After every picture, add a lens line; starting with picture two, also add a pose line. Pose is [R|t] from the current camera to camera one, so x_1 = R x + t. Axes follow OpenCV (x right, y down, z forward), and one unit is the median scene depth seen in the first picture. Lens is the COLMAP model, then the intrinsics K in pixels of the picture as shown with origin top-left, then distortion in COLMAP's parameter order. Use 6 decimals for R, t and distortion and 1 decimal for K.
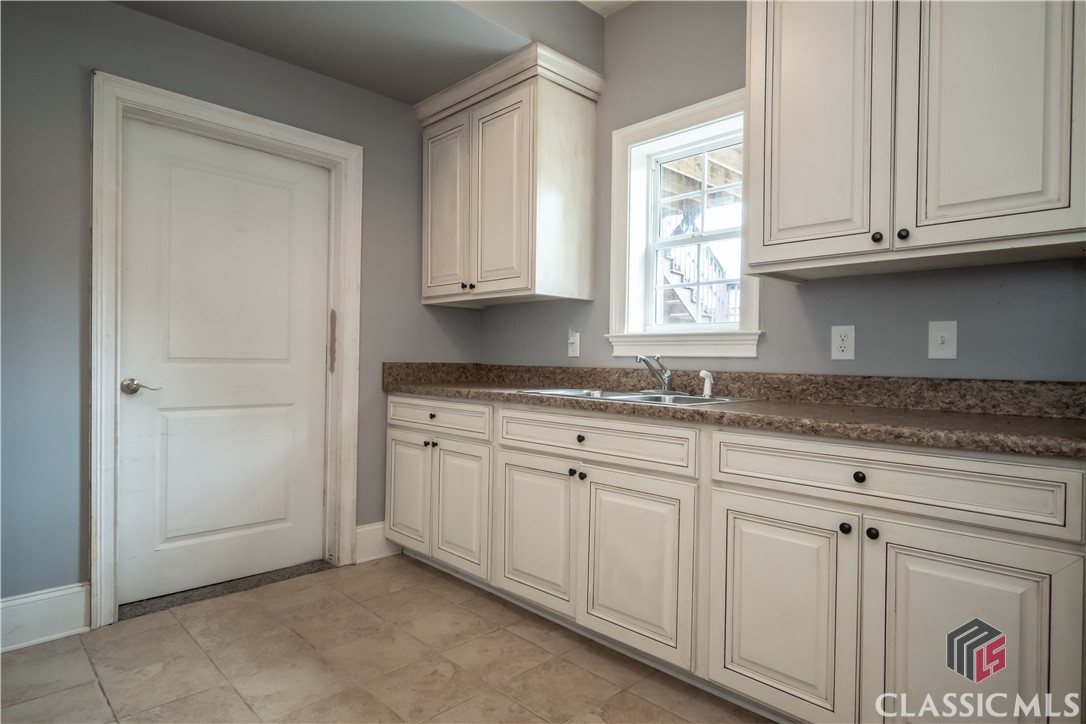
lens RADIAL K [[609.2, 0, 545.0], [0, 609.2, 360.9], [0, 0, 1]] dist [-0.001285, -0.000716]
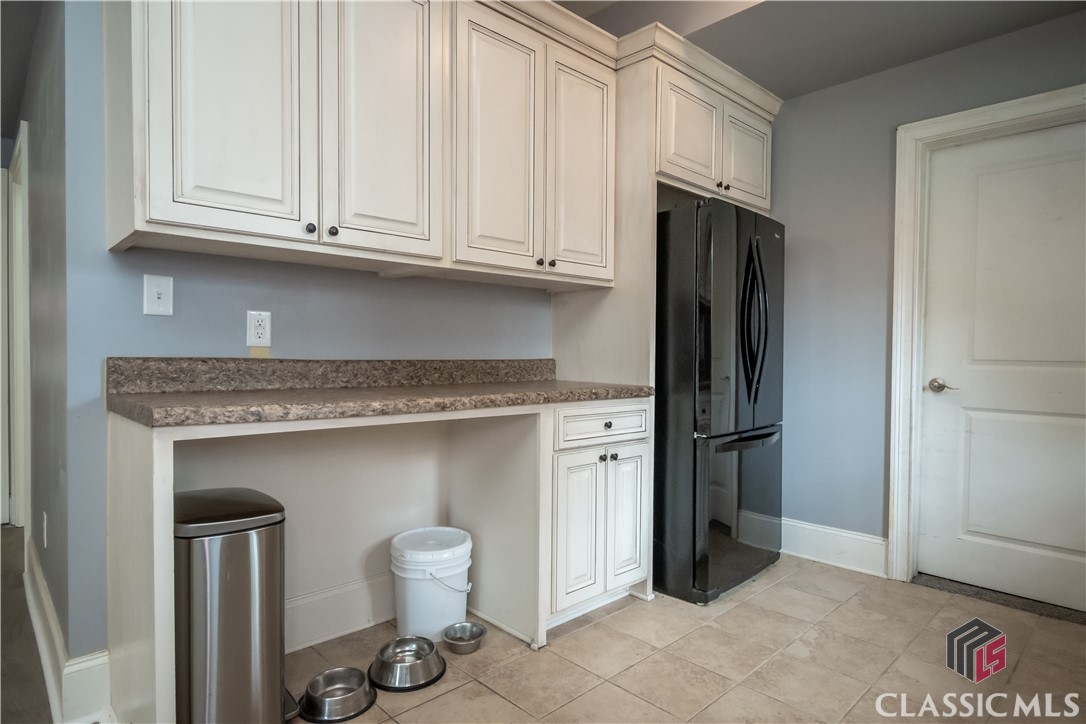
lens RADIAL K [[609.2, 0, 545.0], [0, 609.2, 361.5], [0, 0, 1]] dist [-0.001285, -0.000716]
pose [[-0.017088, 0.002867, -0.999850, 0.470980], [-0.014729, 0.999887, 0.003119, 0.005174], [0.999745, 0.014780, -0.017044, 0.292026]]
